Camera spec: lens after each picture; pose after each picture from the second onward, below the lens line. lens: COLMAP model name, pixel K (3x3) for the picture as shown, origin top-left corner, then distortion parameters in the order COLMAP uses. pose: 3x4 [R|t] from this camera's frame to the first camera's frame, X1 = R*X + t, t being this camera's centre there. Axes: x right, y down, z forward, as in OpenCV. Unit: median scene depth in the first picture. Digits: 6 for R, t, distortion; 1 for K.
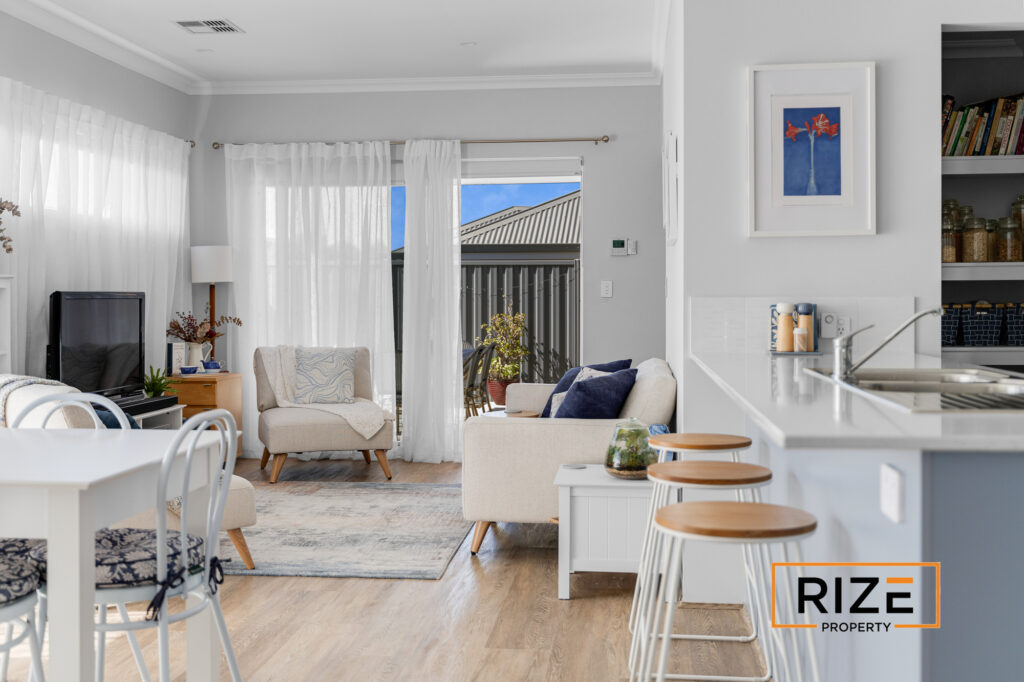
lens RADIAL K [[1120.9, 0, 507.0], [0, 1120.9, 297.0], [0, 0, 1]] dist [-0.005600, 0.000000]
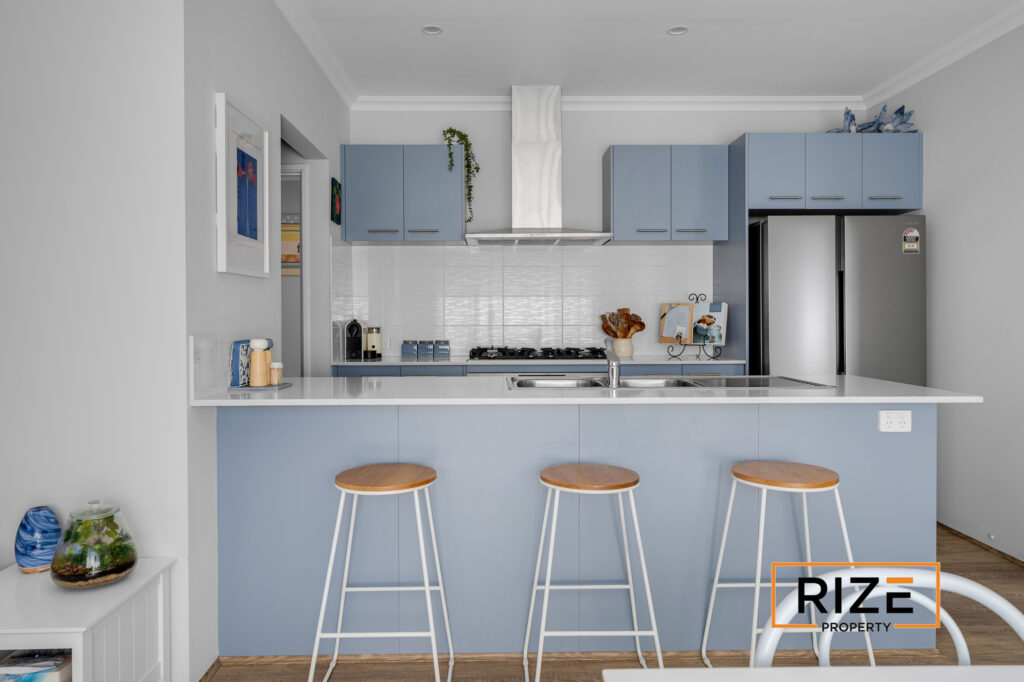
lens RADIAL K [[671.6, 0, 502.0], [0, 671.6, 312.0], [0, 0, 1]] dist [0.006583, 0.001047]
pose [[-0.129509, 0.007568, 0.991549, -0.338245], [0.001329, 0.999971, -0.007459, -0.012537], [-0.991577, 0.000351, -0.129515, 0.731992]]
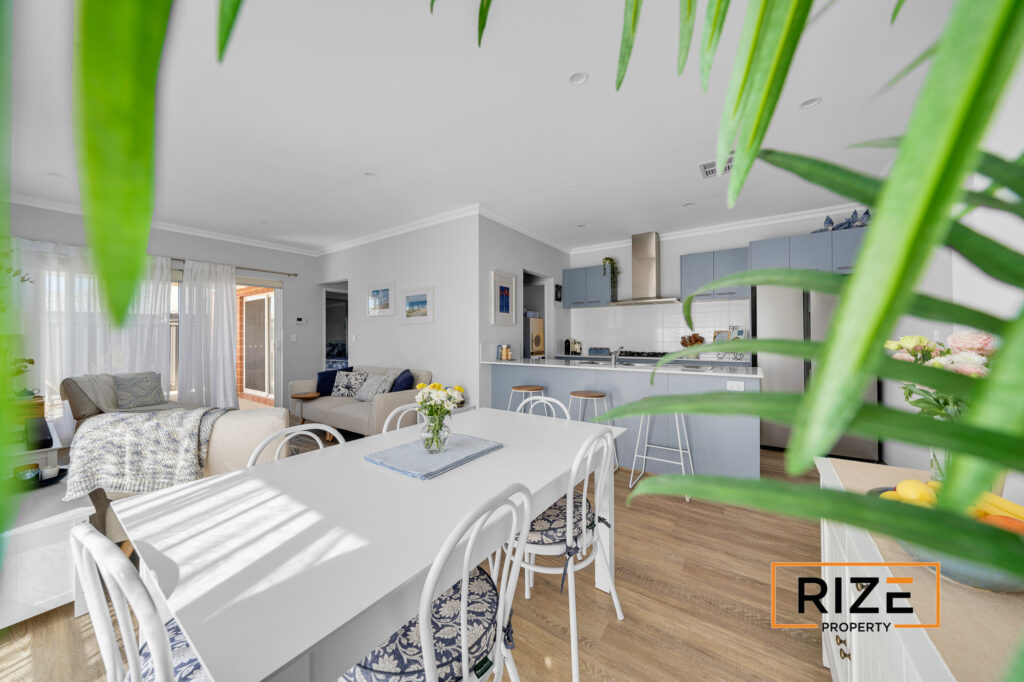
lens RADIAL K [[355.1, 0, 500.6], [0, 355.1, 336.6], [0, 0, 1]] dist [0.000872, -0.000016]
pose [[0.485676, 0.001084, 0.874138, -0.582080], [0.001225, 0.999997, -0.001920, -0.014525], [-0.874138, 0.002003, 0.485673, 0.425034]]
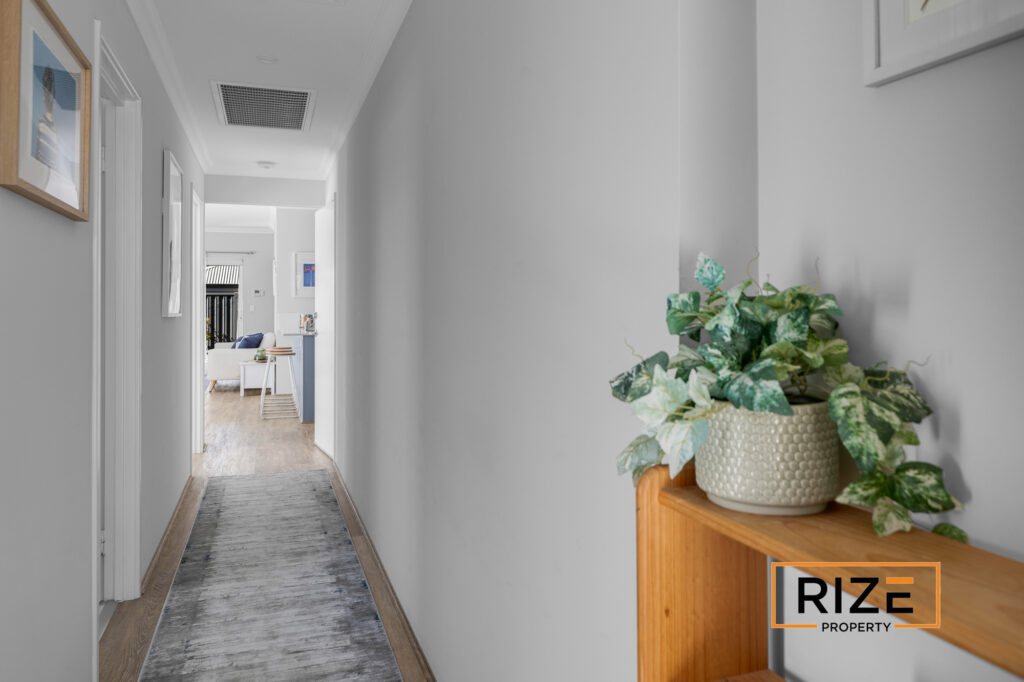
lens RADIAL K [[674.0, 0, 518.5], [0, 674.0, 310.7], [0, 0, 1]] dist [-0.001654, -0.000200]
pose [[0.890697, -0.003103, 0.454587, -0.129178], [0.000660, 0.999984, 0.005533, -0.016893], [-0.454597, -0.004628, 0.890685, -1.221631]]
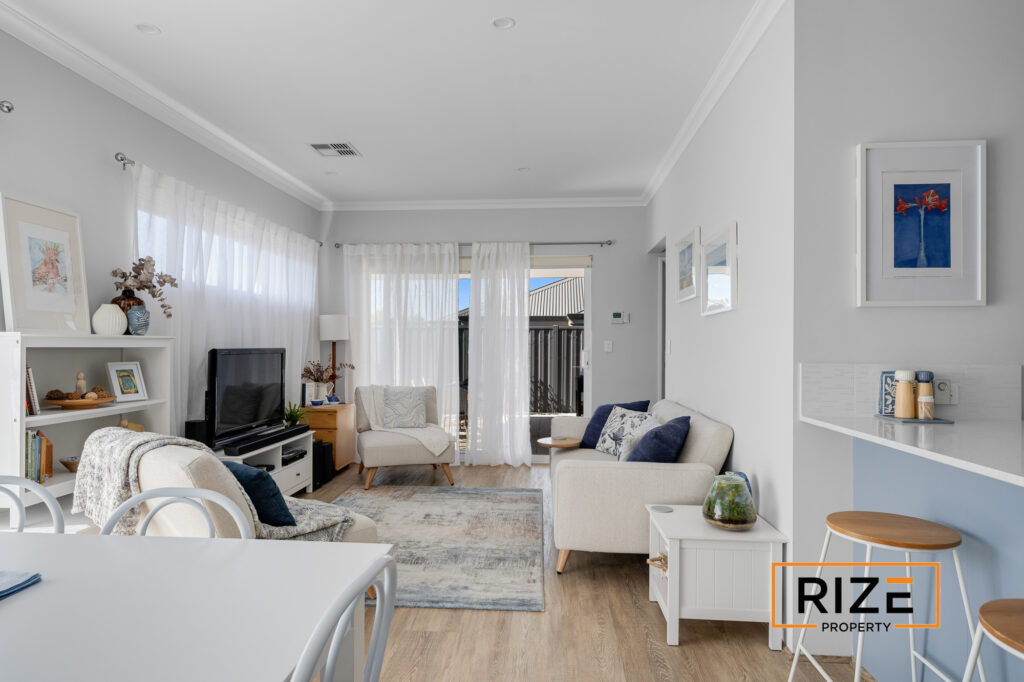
lens RADIAL K [[604.4, 0, 505.5], [0, 604.4, 340.1], [0, 0, 1]] dist [0.006912, -0.002132]
pose [[0.999573, 0.005734, 0.028659, -0.115547], [-0.005508, 0.999953, -0.007945, -0.014093], [-0.028704, 0.007784, 0.999558, 0.386067]]
